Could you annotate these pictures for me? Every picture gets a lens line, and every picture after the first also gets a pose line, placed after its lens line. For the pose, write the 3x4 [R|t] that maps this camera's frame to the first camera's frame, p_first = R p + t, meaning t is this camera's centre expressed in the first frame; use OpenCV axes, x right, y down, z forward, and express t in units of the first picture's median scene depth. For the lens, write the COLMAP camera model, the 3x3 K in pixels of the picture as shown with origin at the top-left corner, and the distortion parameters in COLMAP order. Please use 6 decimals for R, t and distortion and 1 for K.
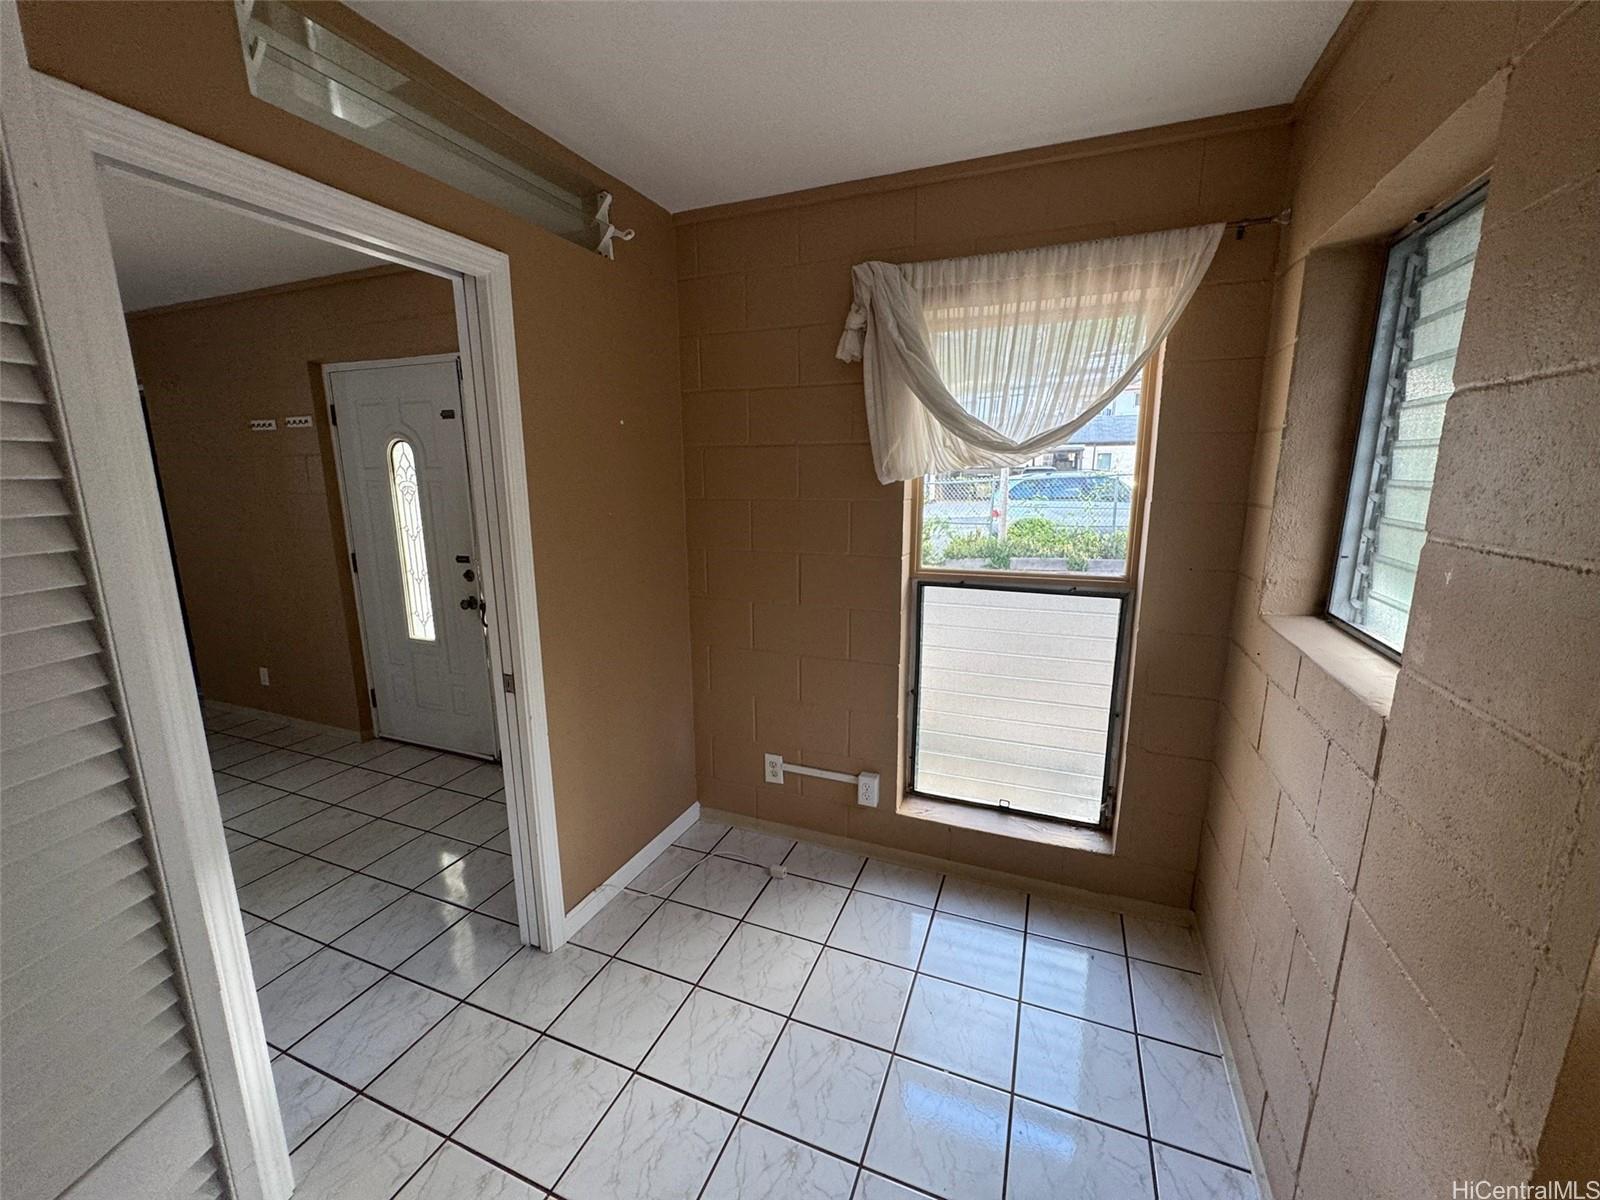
lens RADIAL K [[637.3, 0, 800.0], [0, 637.3, 600.0], [0, 0, 1]] dist [0.001056, 0.000083]
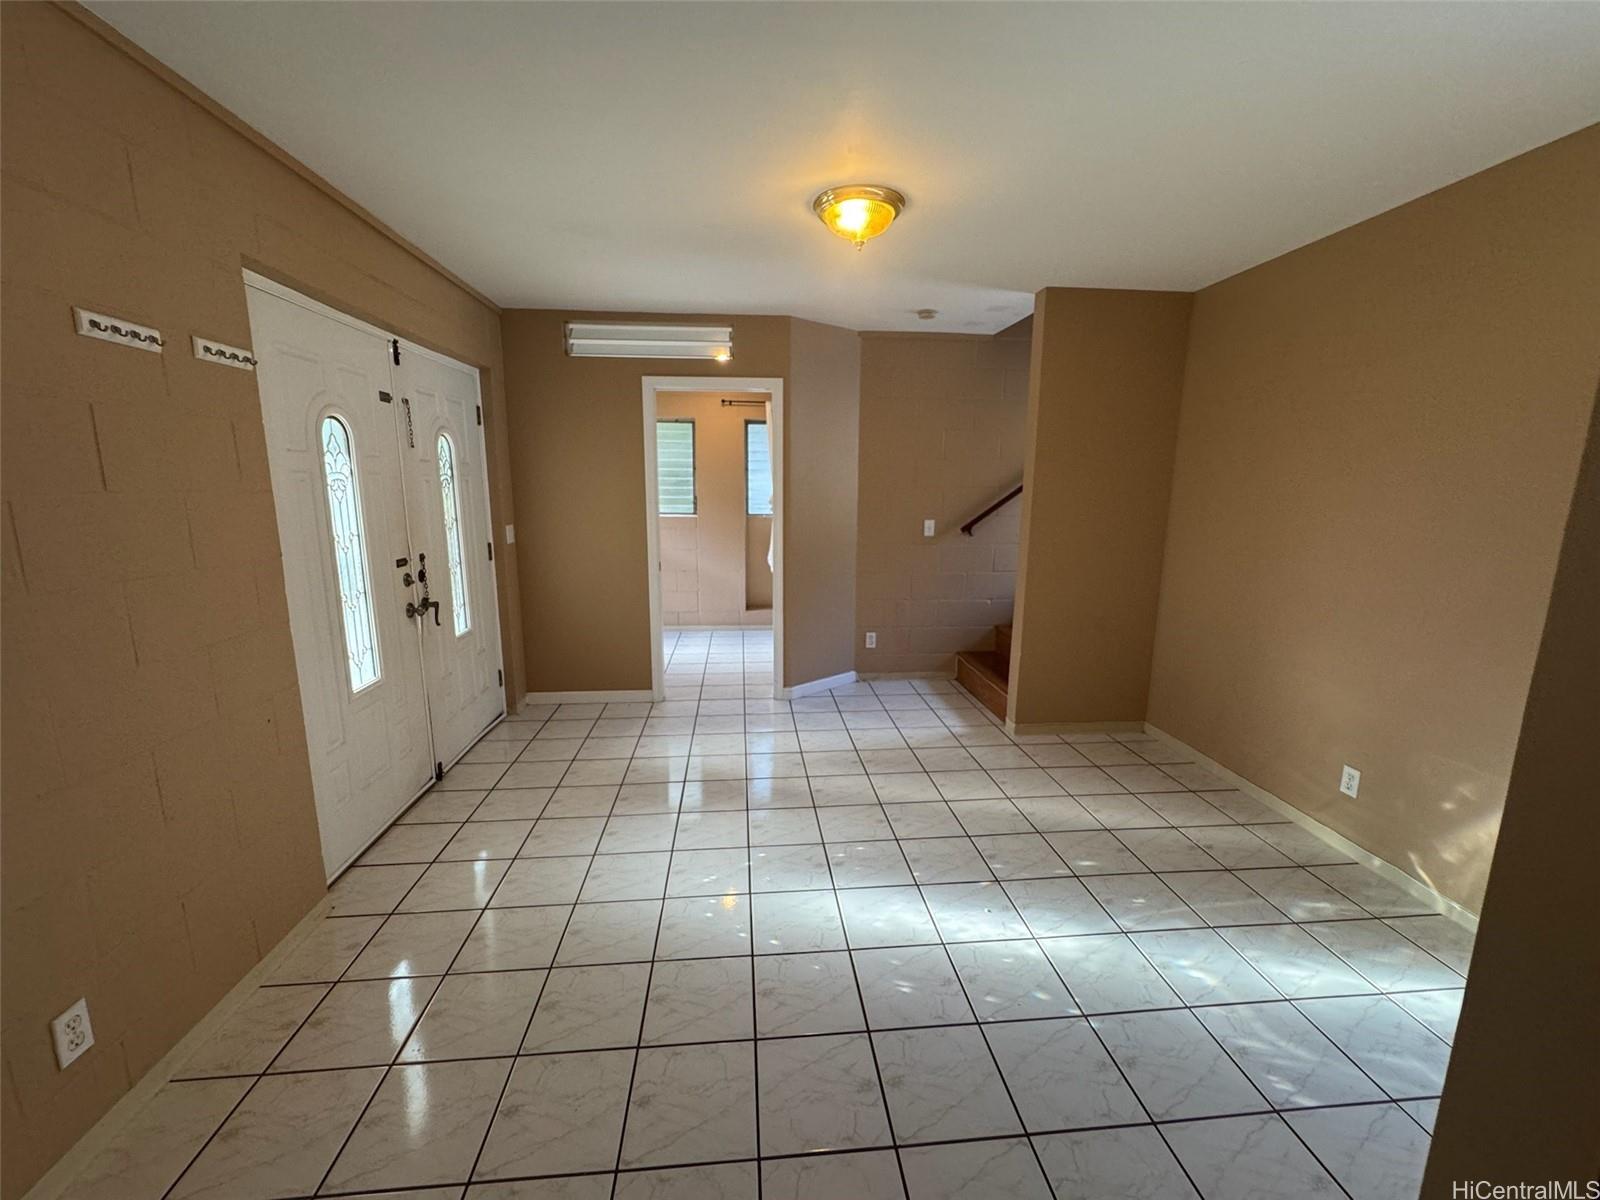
lens RADIAL K [[637.3, 0, 800.0], [0, 637.3, 600.0], [0, 0, 1]] dist [0.001056, 0.000083]
pose [[-0.450628, -0.159490, 0.878349, -1.527137], [0.170790, 0.950334, 0.260184, -0.146850], [-0.876222, 0.267260, -0.401008, 0.869904]]
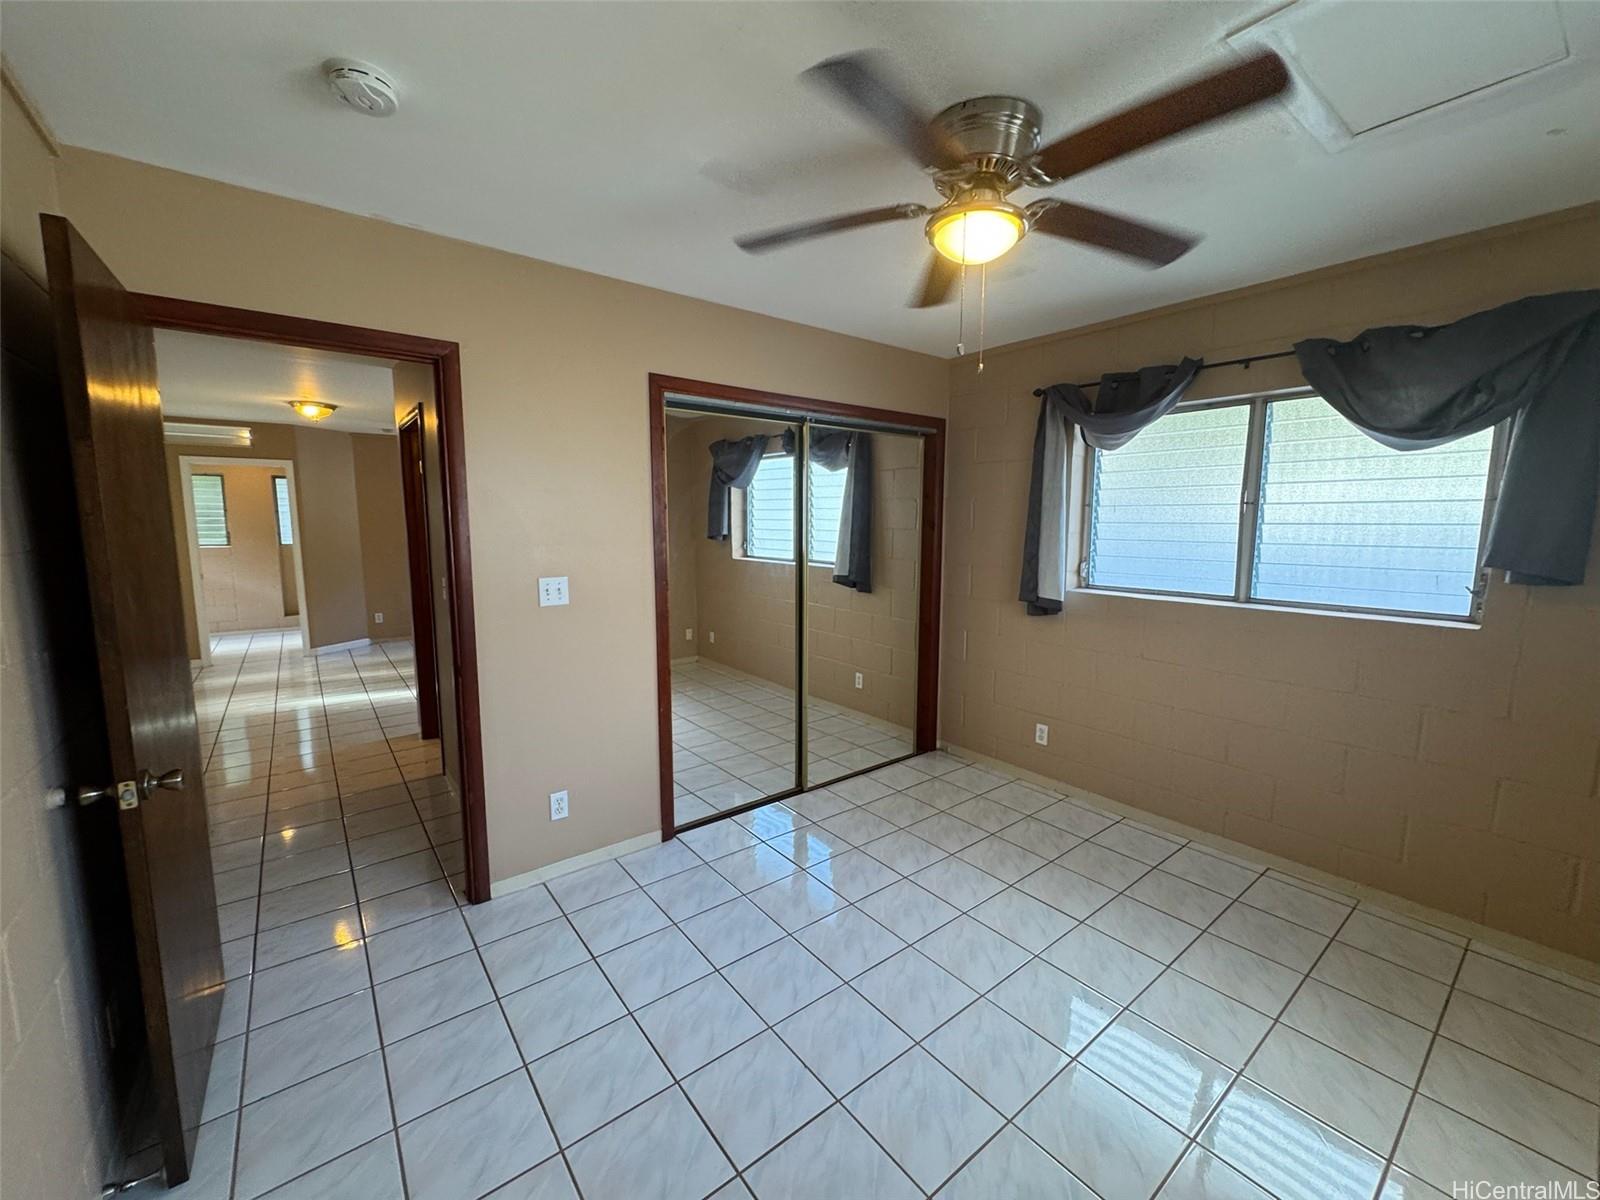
lens RADIAL K [[637.3, 0, 800.0], [0, 637.3, 600.0], [0, 0, 1]] dist [0.001056, 0.000083]
pose [[-0.861309, -0.064603, 0.503957, -2.884732], [0.098844, 0.951626, 0.290925, -0.251610], [-0.498373, 0.300390, -0.813259, 1.297877]]
